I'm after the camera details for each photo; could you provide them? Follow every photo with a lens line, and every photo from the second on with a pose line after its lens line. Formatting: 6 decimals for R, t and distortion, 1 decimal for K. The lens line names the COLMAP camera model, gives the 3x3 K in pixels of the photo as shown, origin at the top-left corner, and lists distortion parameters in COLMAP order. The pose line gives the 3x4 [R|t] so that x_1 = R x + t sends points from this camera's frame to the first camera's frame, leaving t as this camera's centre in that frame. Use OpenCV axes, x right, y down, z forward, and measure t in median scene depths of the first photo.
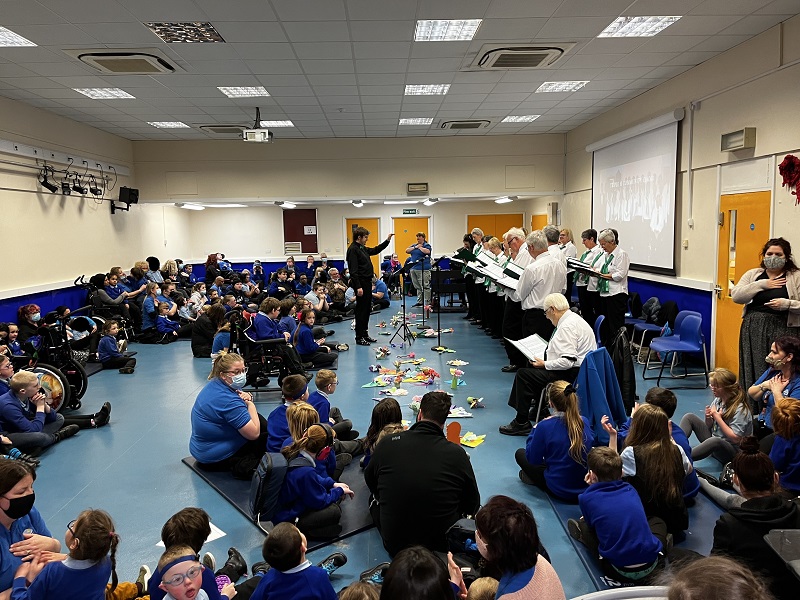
lens RADIAL K [[605.2, 0, 400.0], [0, 605.2, 300.0], [0, 0, 1]] dist [0.072571, -0.099444]
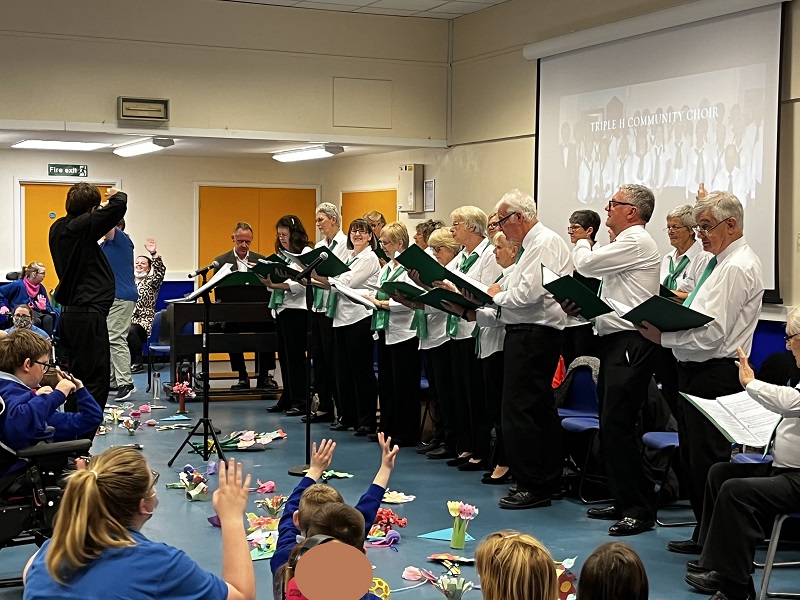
lens RADIAL K [[1374.6, 0, 400.0], [0, 1374.6, 300.0], [0, 0, 1]] dist [0.045599, 0.012472]
pose [[0.920731, 0.014415, 0.389932, -0.203384], [0.016119, 0.997059, -0.074920, 0.027642], [-0.389865, 0.075267, 0.917791, 0.053607]]
